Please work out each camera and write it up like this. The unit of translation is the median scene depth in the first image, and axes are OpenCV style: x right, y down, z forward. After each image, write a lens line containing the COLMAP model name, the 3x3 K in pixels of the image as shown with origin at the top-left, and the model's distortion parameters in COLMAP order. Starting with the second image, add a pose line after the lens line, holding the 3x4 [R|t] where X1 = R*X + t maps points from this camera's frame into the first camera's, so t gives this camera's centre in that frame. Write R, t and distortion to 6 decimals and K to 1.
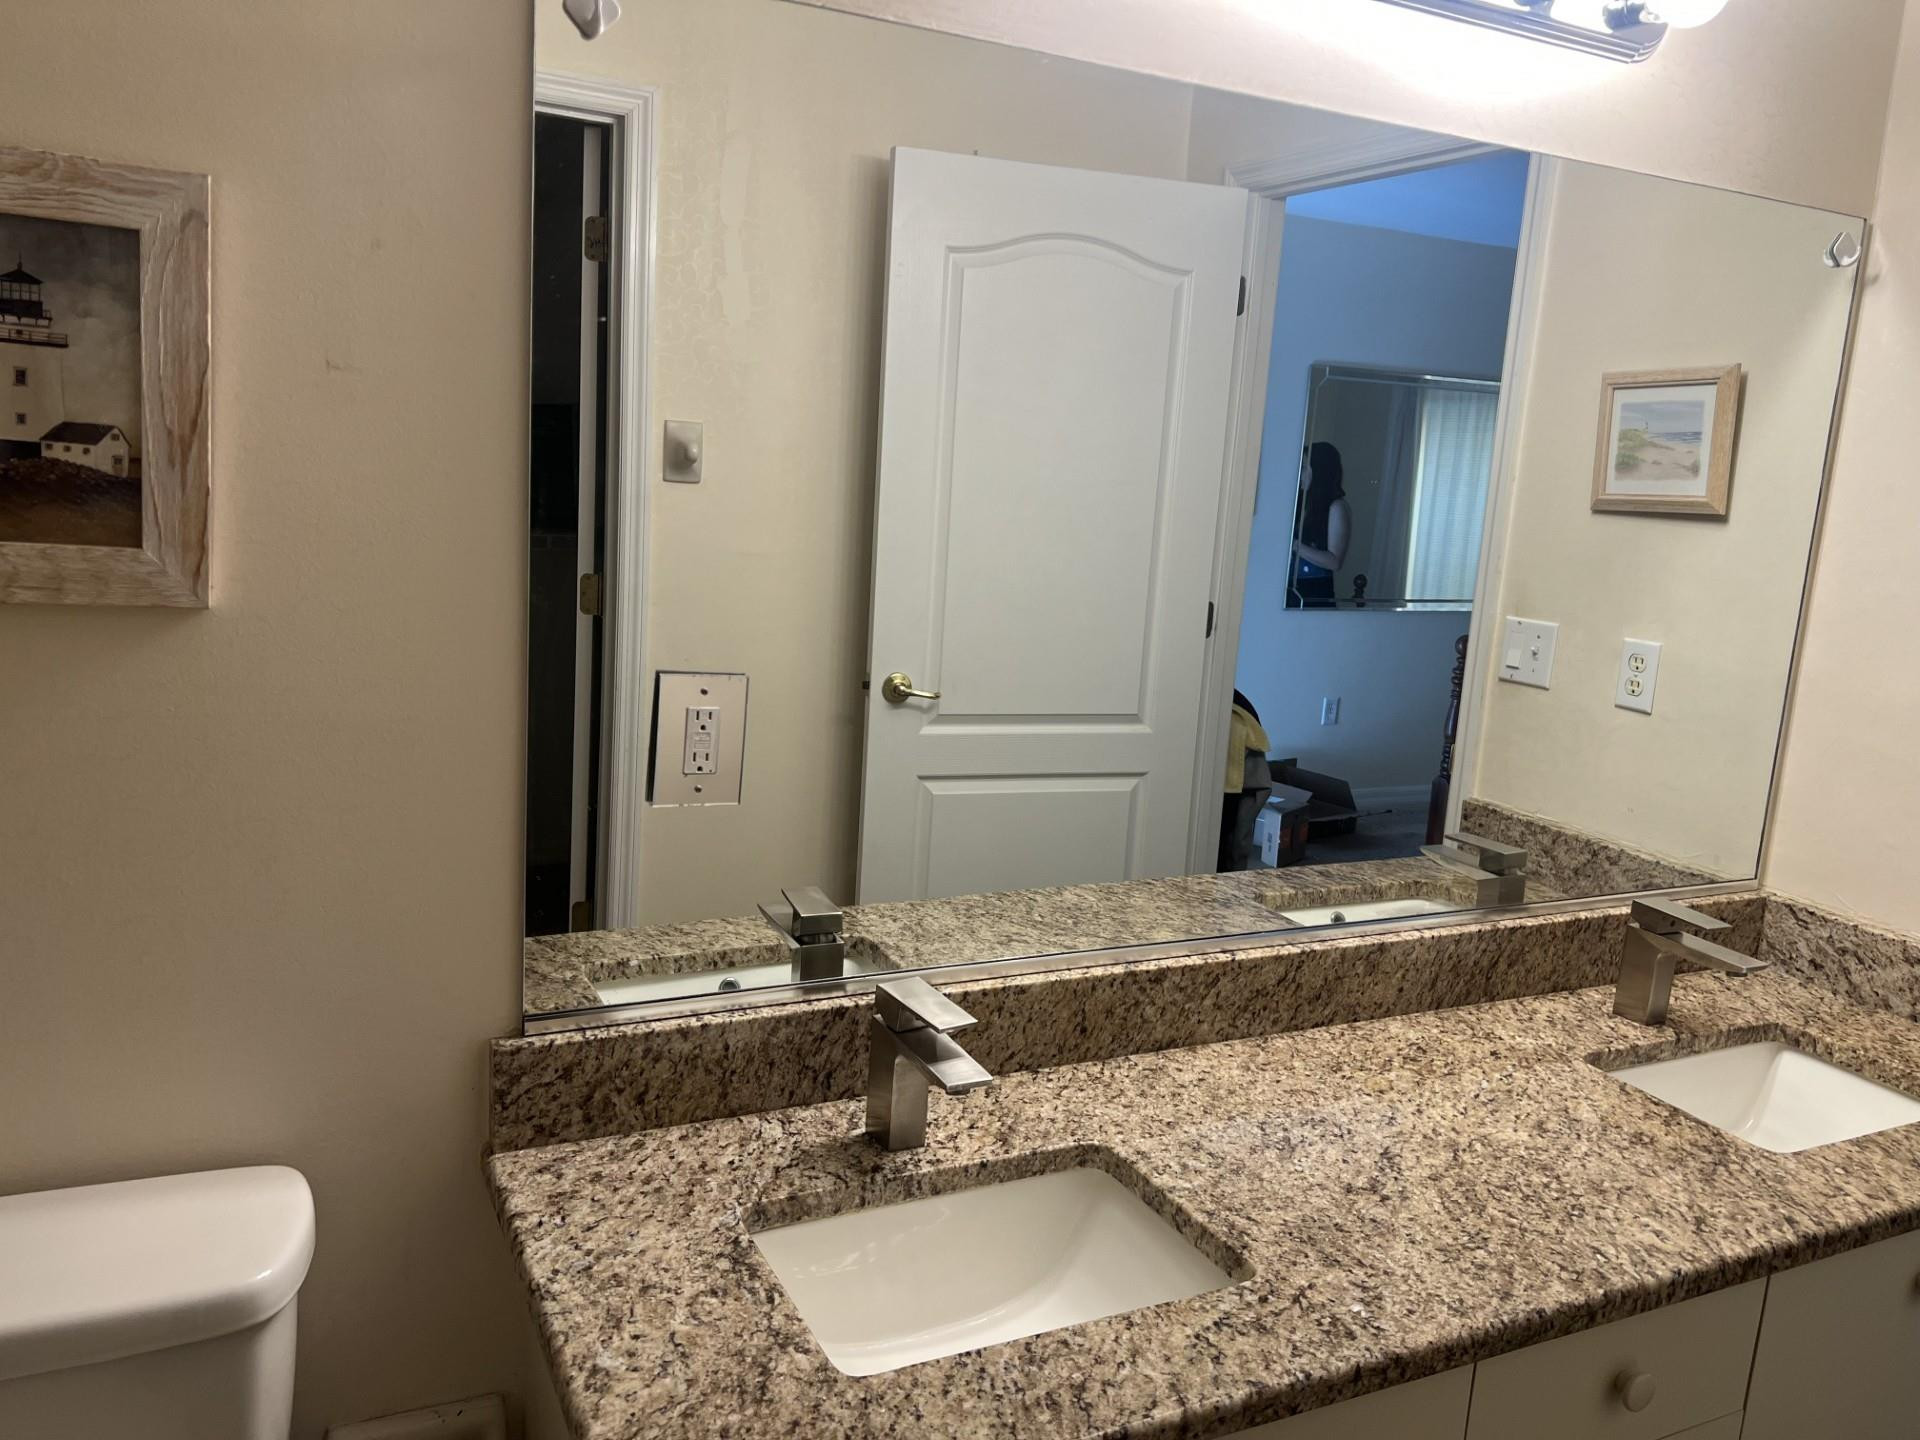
lens RADIAL K [[1449.9, 0, 960.0], [0, 1449.9, 720.0], [0, 0, 1]] dist [0.056036, -0.069670]
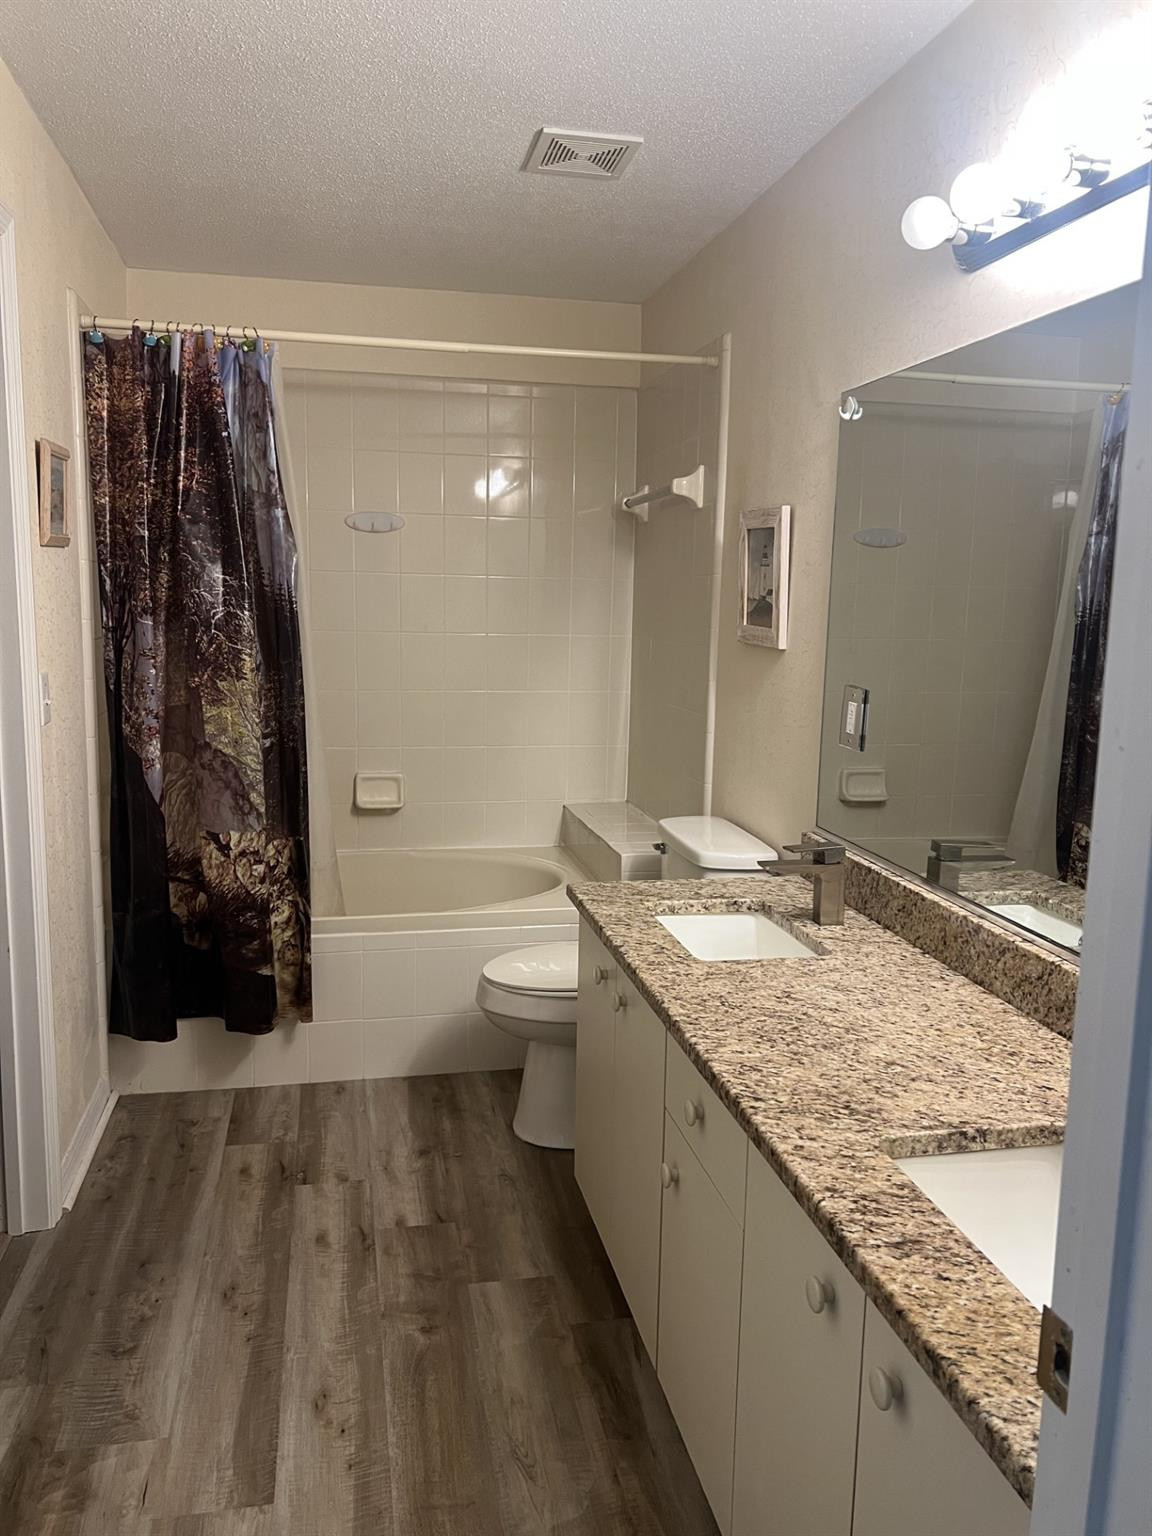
lens RADIAL K [[1159.9, 0, 576.0], [0, 1159.9, 768.0], [0, 0, 1]] dist [0.056036, -0.069670]
pose [[-0.257997, 0.068043, -0.963747, 1.377039], [-0.216194, 0.968156, 0.126230, -0.039707], [0.941646, 0.240923, -0.235071, 0.876511]]
